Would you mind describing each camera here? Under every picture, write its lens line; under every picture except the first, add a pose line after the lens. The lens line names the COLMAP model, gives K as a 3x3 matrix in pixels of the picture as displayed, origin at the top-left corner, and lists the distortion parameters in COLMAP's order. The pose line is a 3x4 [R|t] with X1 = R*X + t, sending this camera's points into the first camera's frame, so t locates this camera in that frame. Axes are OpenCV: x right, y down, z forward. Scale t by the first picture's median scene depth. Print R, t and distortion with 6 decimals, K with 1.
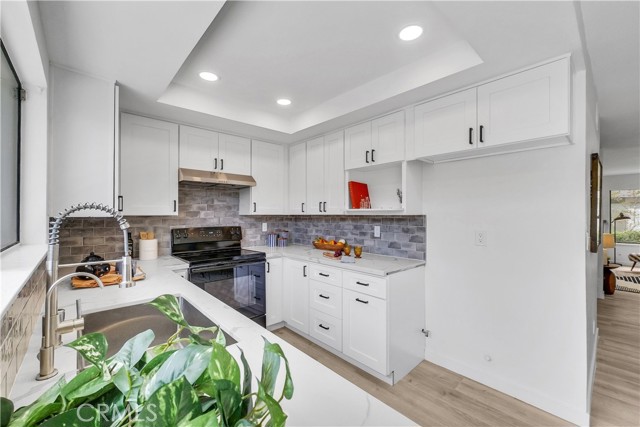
lens RADIAL K [[262.3, 0, 320.0], [0, 262.3, 213.5], [0, 0, 1]] dist [0.001047, 0.000218]
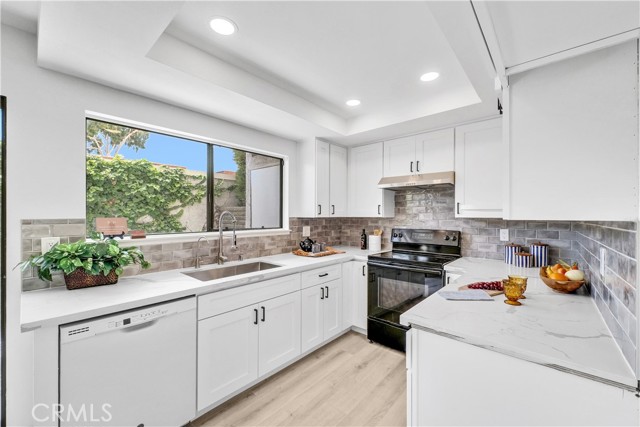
lens RADIAL K [[262.3, 0, 320.0], [0, 262.3, 213.5], [0, 0, 1]] dist [0.001047, 0.000218]
pose [[0.110298, -0.004547, -0.993888, 0.568800], [-0.001841, 0.999987, -0.004780, -0.003654], [0.993897, 0.002357, 0.110288, 0.525237]]
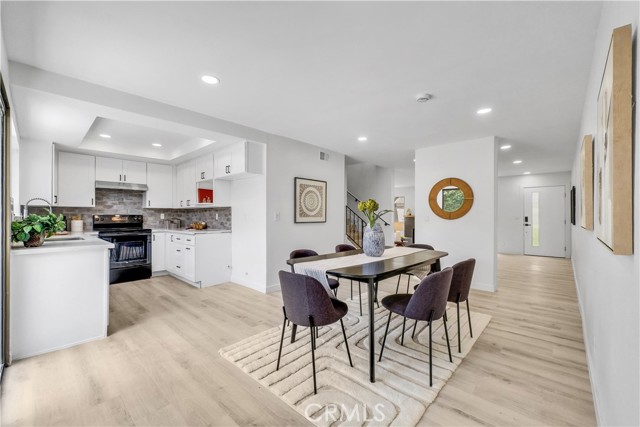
lens RADIAL K [[262.3, 0, 320.0], [0, 262.3, 213.5], [0, 0, 1]] dist [0.001047, 0.000218]
pose [[0.996585, -0.001870, 0.082553, 0.764865], [0.002374, 0.999979, -0.006003, 0.060082], [-0.082540, 0.006179, 0.996569, -0.827835]]
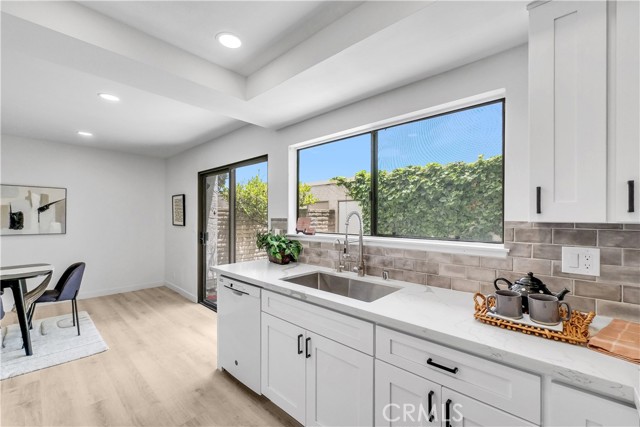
lens RADIAL K [[271.4, 0, 322.9], [0, 271.4, 216.8], [0, 0, 1]] dist [0.000226, -0.000157]
pose [[-0.996490, -0.006588, -0.083458, -0.147690], [-0.006617, 0.999978, 0.000068, 0.000768], [0.083456, 0.000620, -0.996511, 1.009661]]
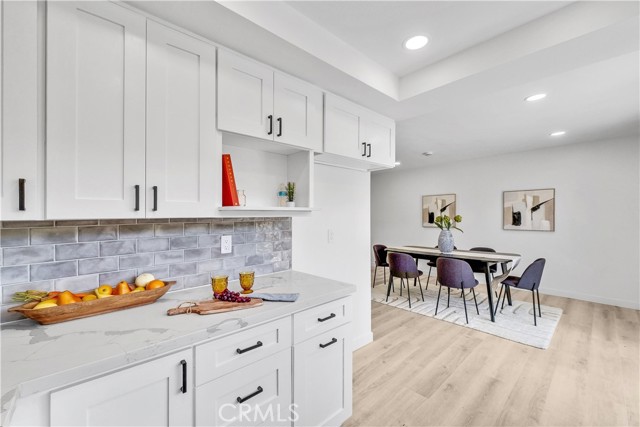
lens RADIAL K [[262.3, 0, 320.0], [0, 262.3, 213.5], [0, 0, 1]] dist [0.001047, 0.000218]
pose [[-0.001070, 0.005651, 0.999983, -0.395564], [0.005227, 0.999970, -0.005646, 0.000769], [-0.999986, 0.005220, -0.001099, 0.779249]]
